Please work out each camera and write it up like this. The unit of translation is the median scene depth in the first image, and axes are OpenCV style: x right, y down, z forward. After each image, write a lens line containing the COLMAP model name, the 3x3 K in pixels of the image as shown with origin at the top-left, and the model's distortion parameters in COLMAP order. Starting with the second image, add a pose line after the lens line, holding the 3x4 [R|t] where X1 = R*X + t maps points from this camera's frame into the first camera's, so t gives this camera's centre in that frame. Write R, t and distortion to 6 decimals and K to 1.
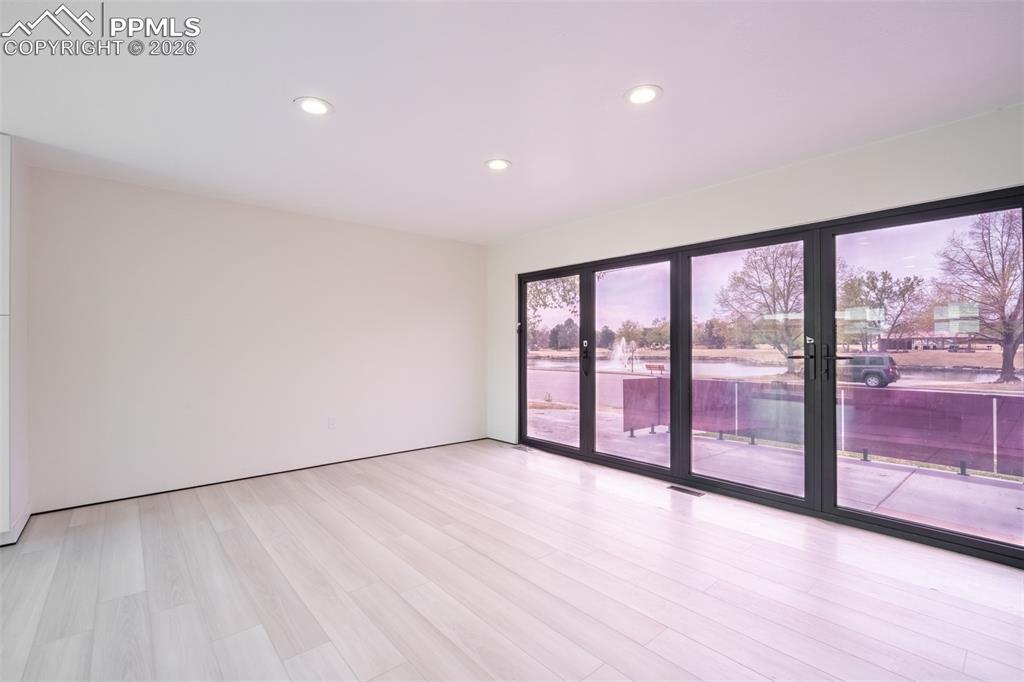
lens RADIAL K [[460.8, 0, 516.3], [0, 460.8, 344.0], [0, 0, 1]] dist [-0.008699, 0.000173]
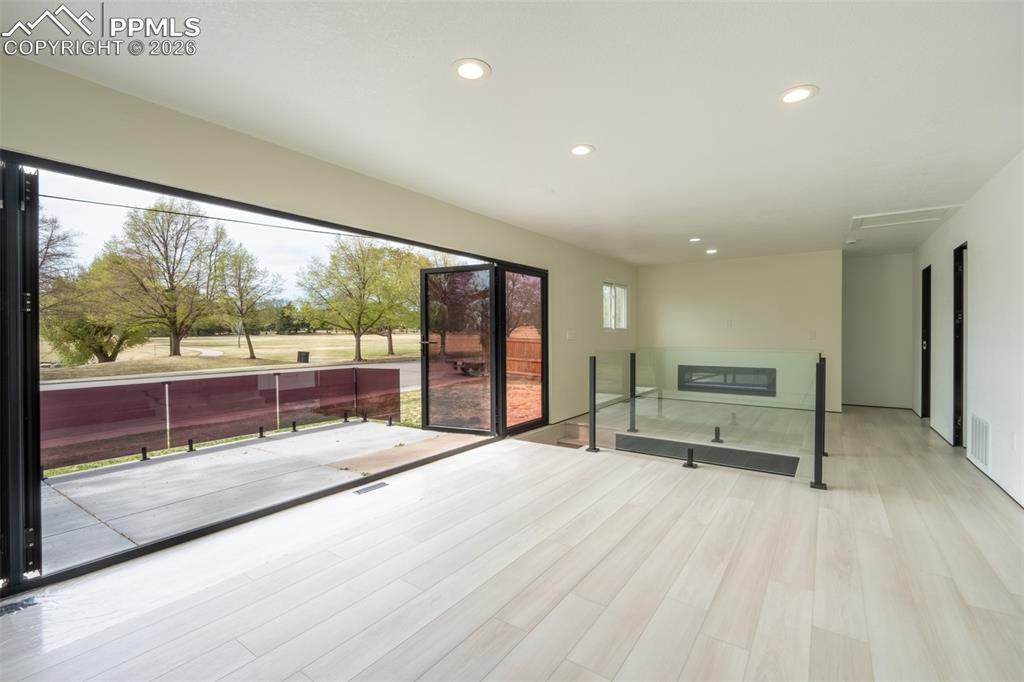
lens RADIAL K [[460.8, 0, 517.3], [0, 460.8, 341.1], [0, 0, 1]] dist [-0.008699, 0.000173]
pose [[-0.262771, -0.001341, 0.964857, -0.774684], [-0.001774, 0.999998, 0.000907, 0.024219], [-0.964857, -0.001473, -0.262773, 1.221527]]
